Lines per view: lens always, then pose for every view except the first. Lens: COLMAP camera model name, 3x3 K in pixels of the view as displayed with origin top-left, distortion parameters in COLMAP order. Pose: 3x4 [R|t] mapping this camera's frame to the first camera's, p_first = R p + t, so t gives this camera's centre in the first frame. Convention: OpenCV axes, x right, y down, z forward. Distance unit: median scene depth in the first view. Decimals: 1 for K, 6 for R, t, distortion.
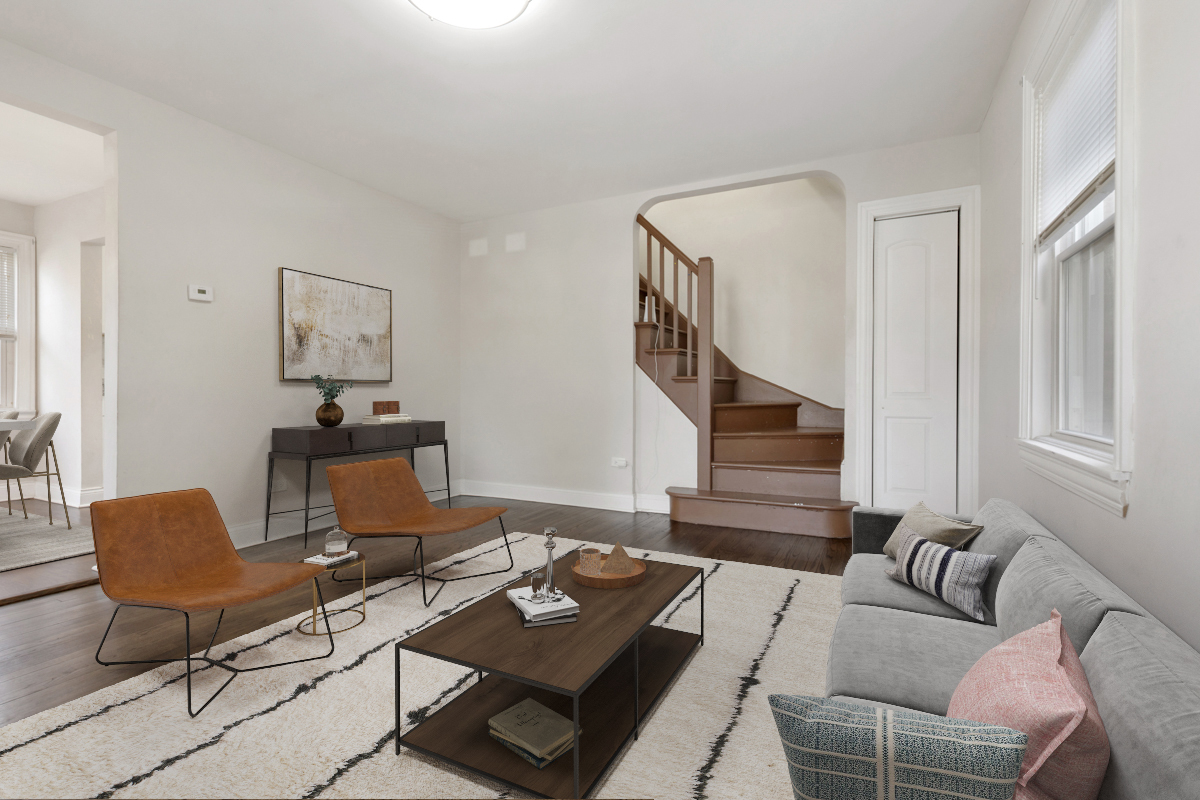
lens RADIAL K [[554.1, 0, 601.2], [0, 554.1, 389.6], [0, 0, 1]] dist [0.004104, 0.000556]
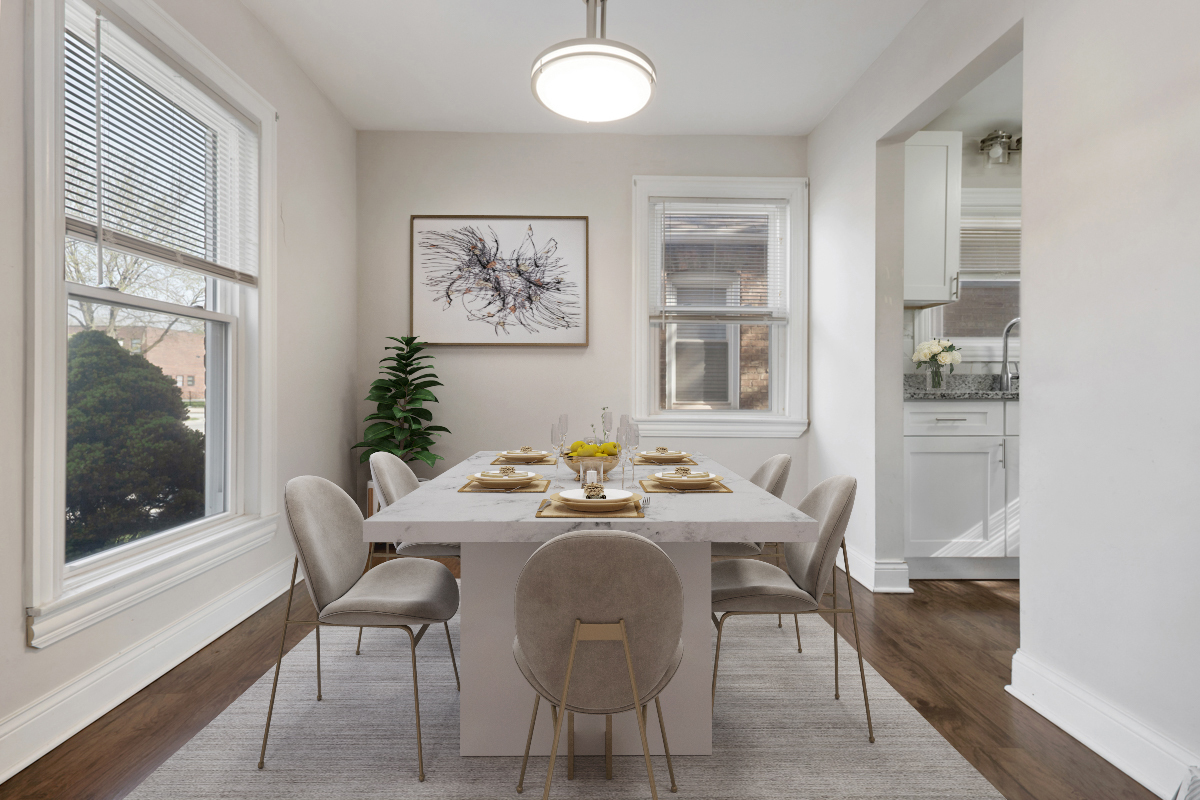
lens RADIAL K [[554.1, 0, 601.2], [0, 554.1, 389.6], [0, 0, 1]] dist [0.004104, 0.000556]
pose [[0.464891, 0.000804, -0.885368, -0.701606], [-0.003295, 0.999994, -0.000822, -0.000843], [0.885362, 0.003299, 0.464891, 0.599235]]
